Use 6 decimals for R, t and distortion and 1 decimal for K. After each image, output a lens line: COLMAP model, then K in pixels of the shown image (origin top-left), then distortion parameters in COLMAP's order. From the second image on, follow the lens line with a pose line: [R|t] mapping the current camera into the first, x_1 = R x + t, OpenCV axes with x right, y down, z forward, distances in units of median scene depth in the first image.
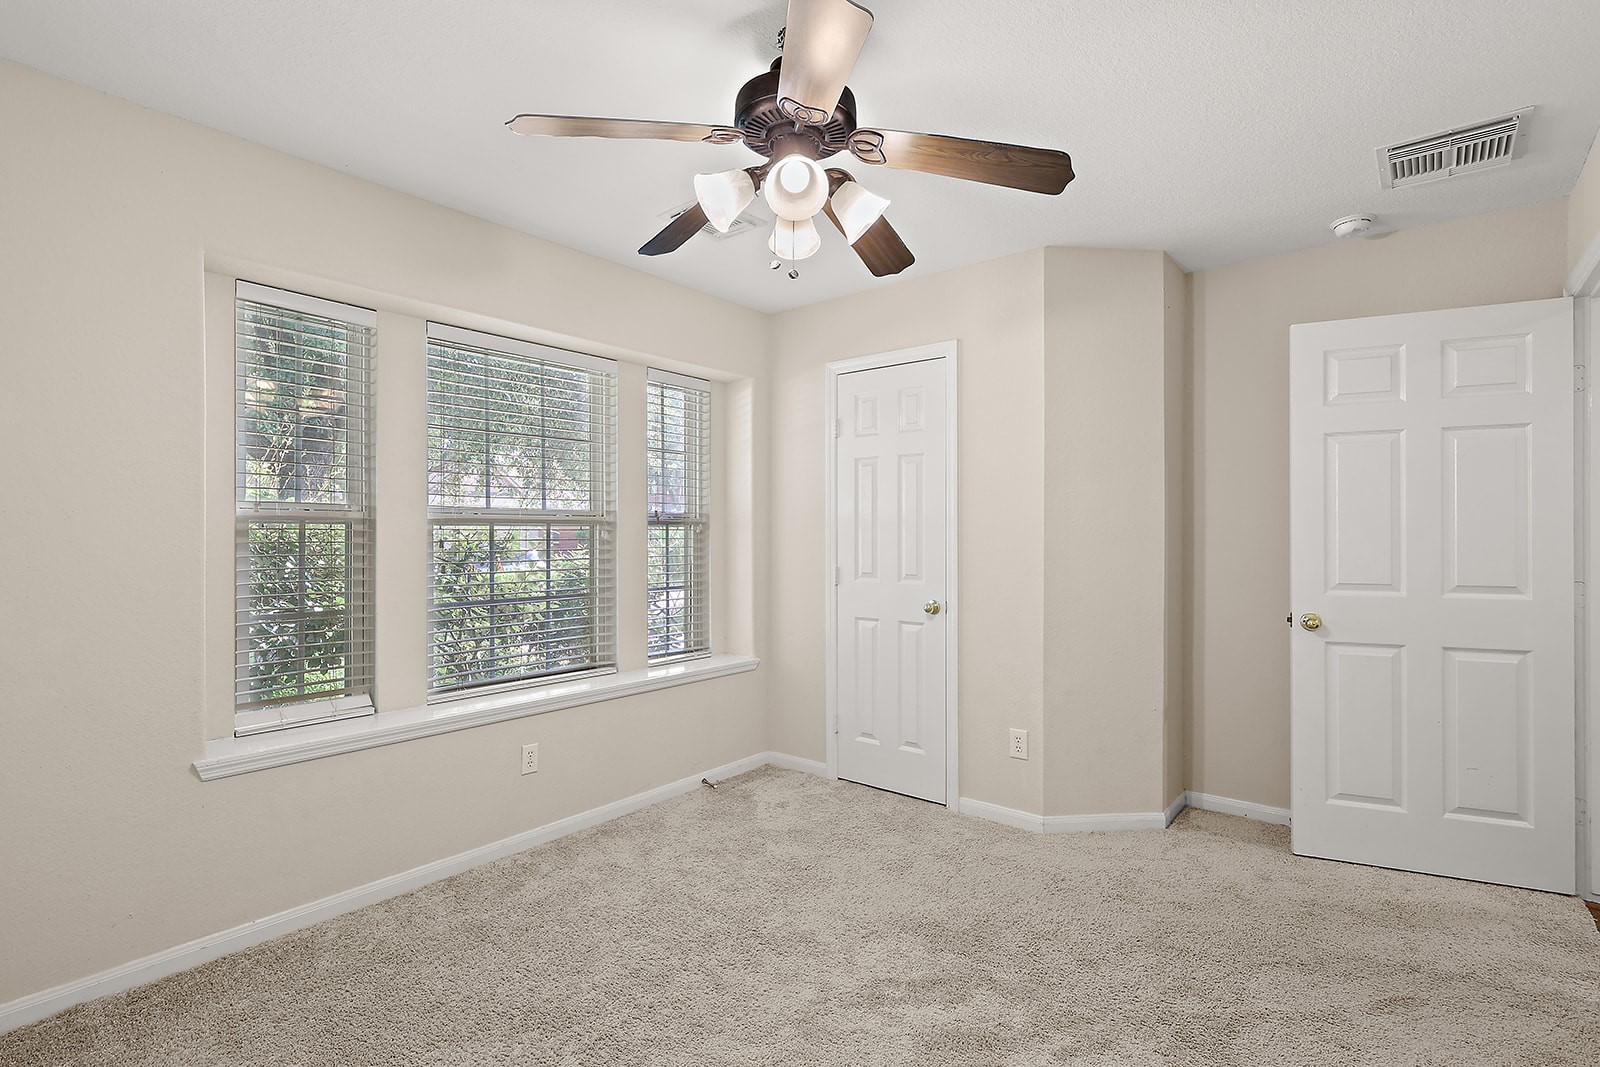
lens RADIAL K [[749.5, 0, 796.0], [0, 749.5, 538.0], [0, 0, 1]] dist [-0.000516, 0.000672]
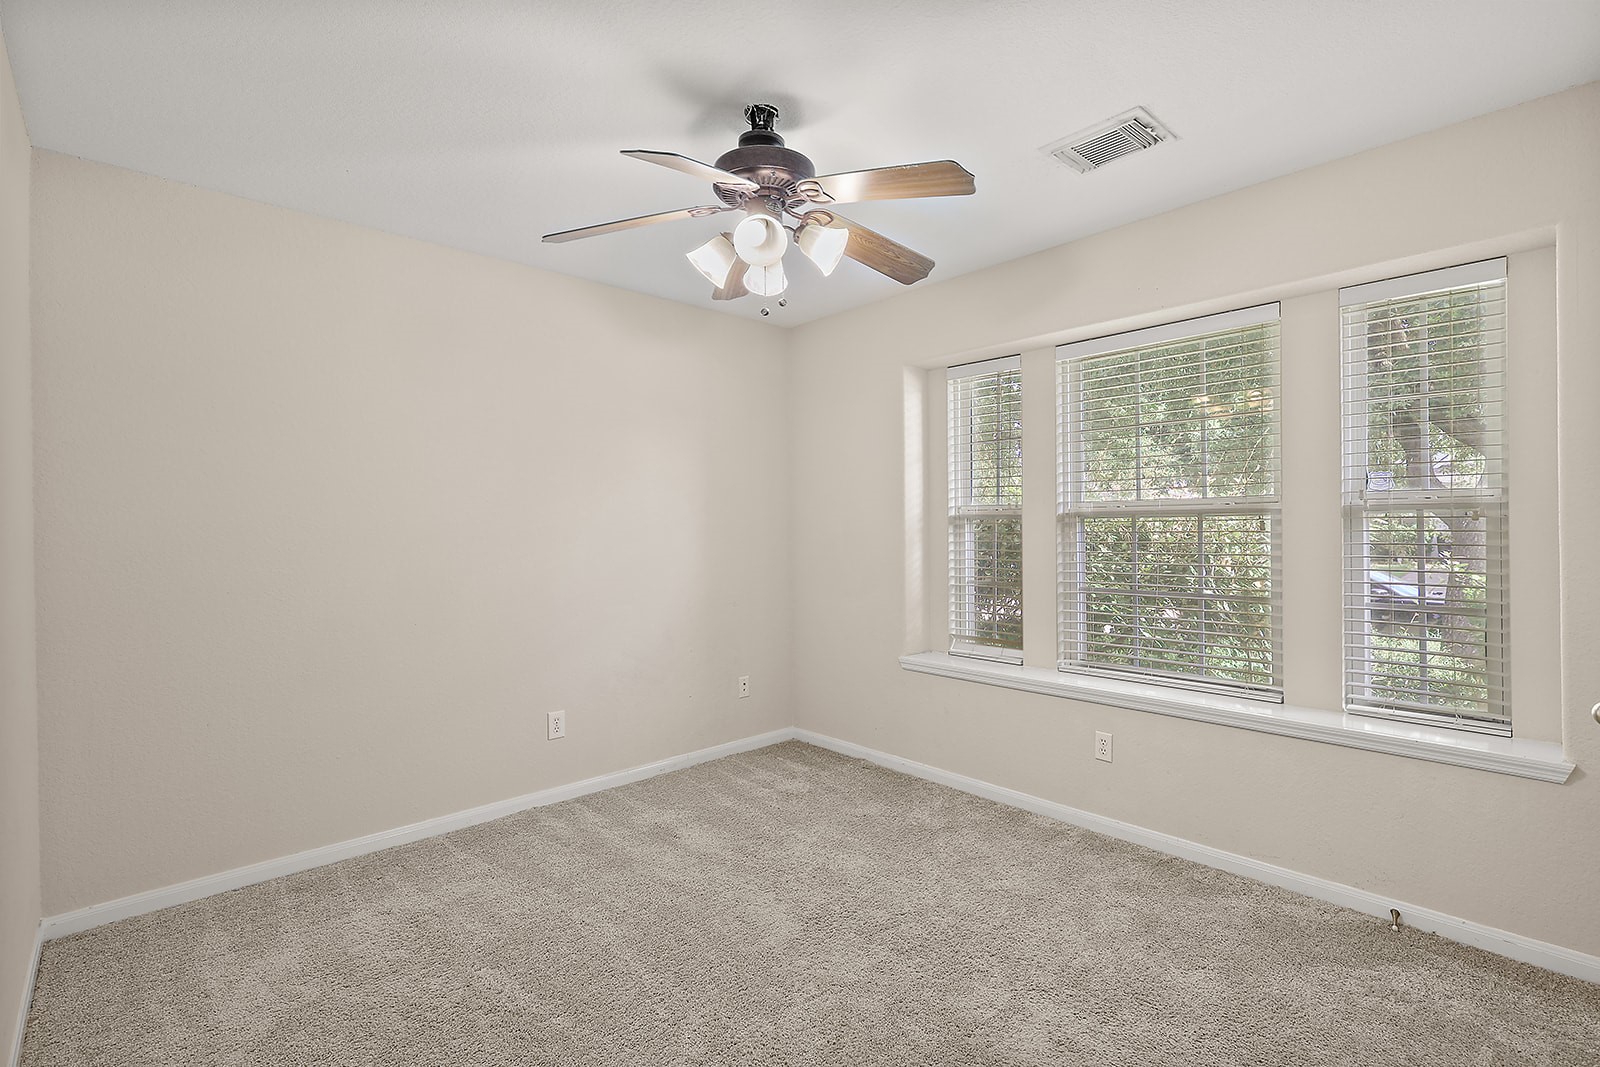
lens RADIAL K [[749.5, 0, 796.5], [0, 749.5, 527.9], [0, 0, 1]] dist [-0.000516, 0.000672]
pose [[-0.142896, 0.001669, -0.989736, 0.687212], [0.003913, 0.999992, 0.001122, -0.006169], [0.989730, -0.003713, -0.142901, 0.703676]]
